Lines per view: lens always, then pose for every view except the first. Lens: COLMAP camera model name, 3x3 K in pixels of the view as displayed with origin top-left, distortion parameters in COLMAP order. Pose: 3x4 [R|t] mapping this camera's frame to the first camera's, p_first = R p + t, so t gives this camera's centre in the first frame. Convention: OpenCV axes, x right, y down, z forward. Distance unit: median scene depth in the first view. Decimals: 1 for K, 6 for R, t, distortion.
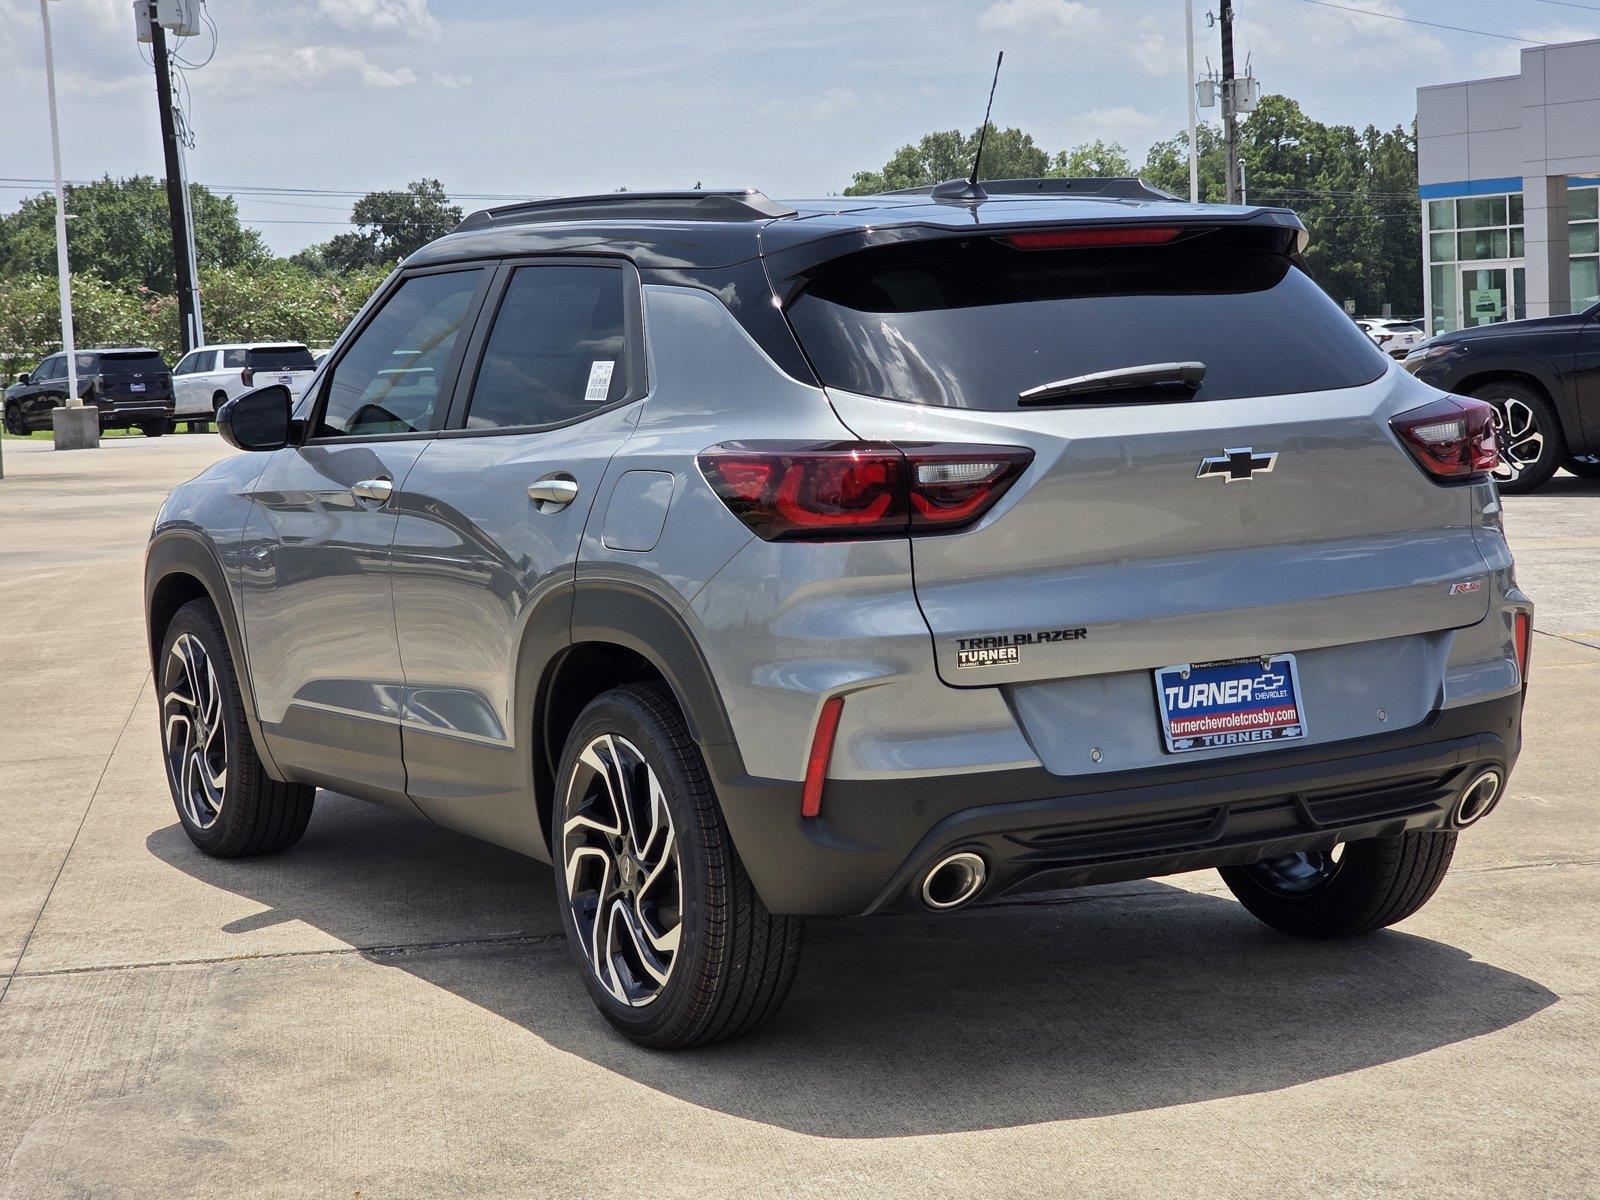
lens RADIAL K [[2998.3, 0, 798.0], [0, 2998.3, 591.5], [0, 0, 1]] dist [-0.052373, 0.000000]
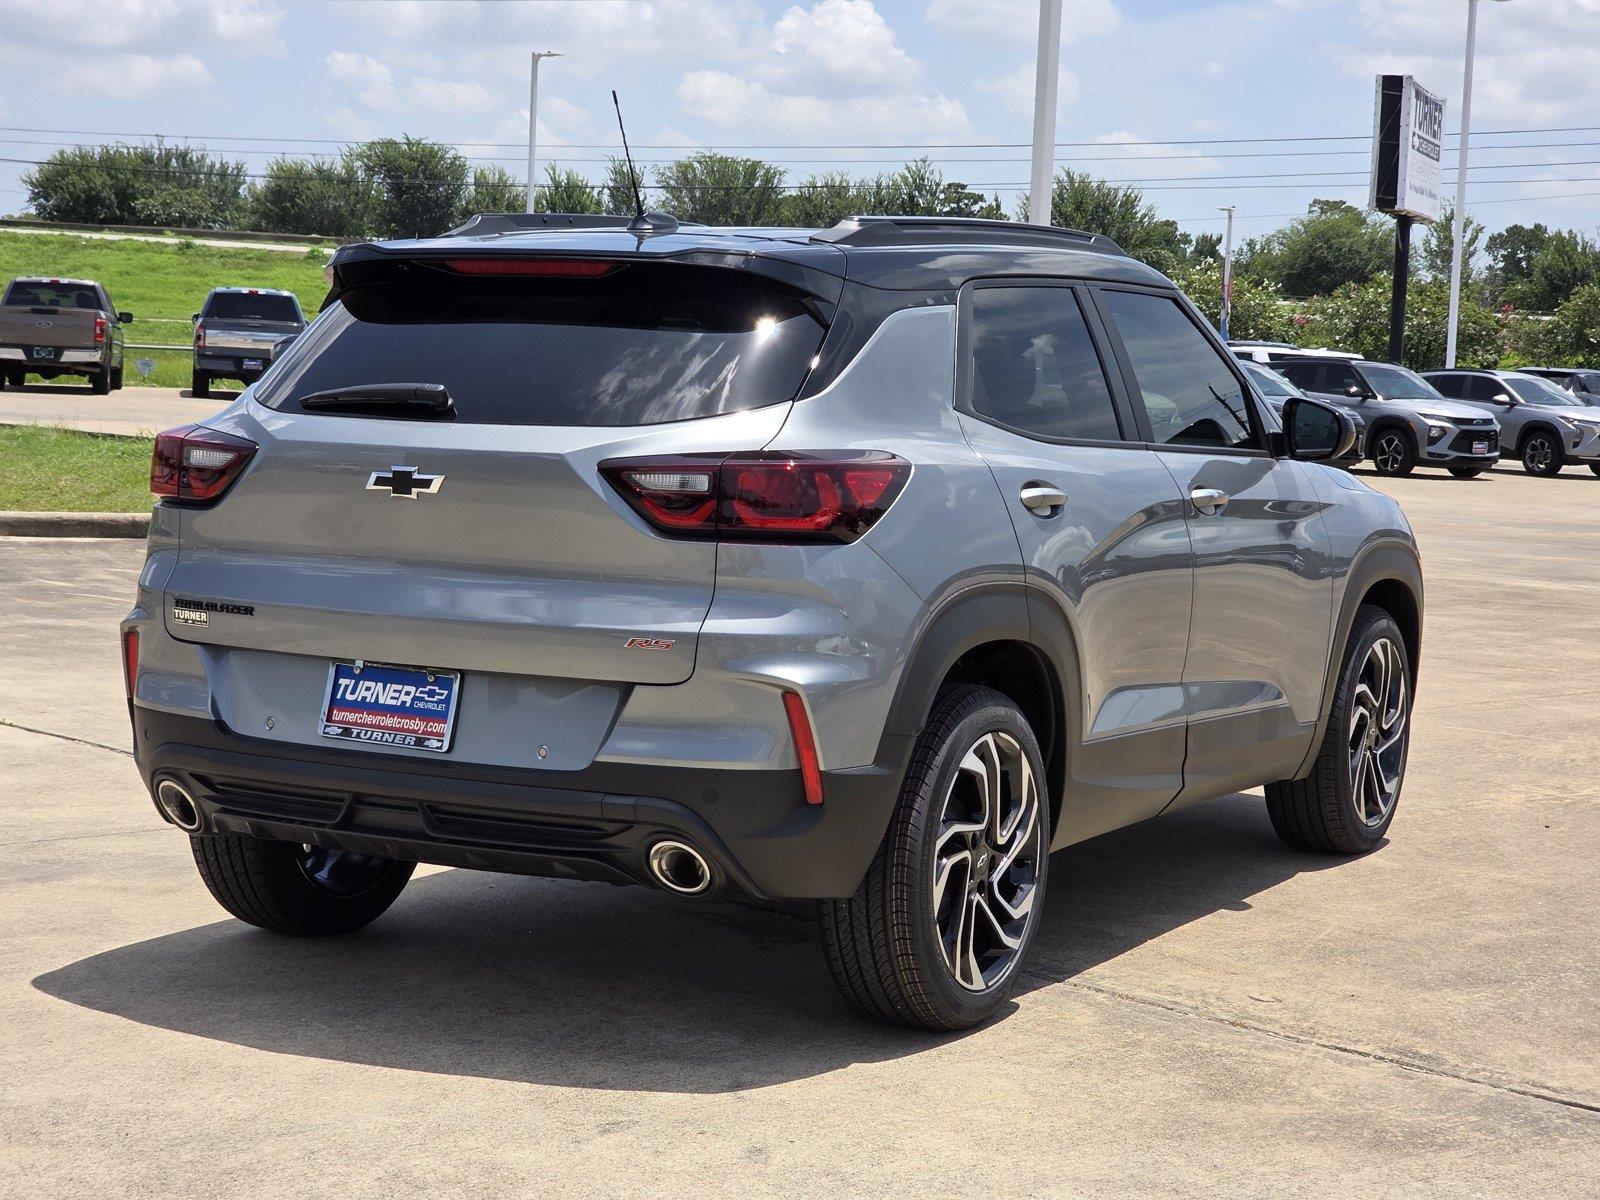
lens RADIAL K [[2998.3, 0, 794.6], [0, 2998.3, 593.6], [0, 0, 1]] dist [-0.052373, 0.000000]
pose [[0.561397, 0.133798, -0.816659, 1.088527], [-0.137933, 0.988168, 0.067078, -0.092907], [0.815971, 0.074987, 0.573209, 0.510336]]
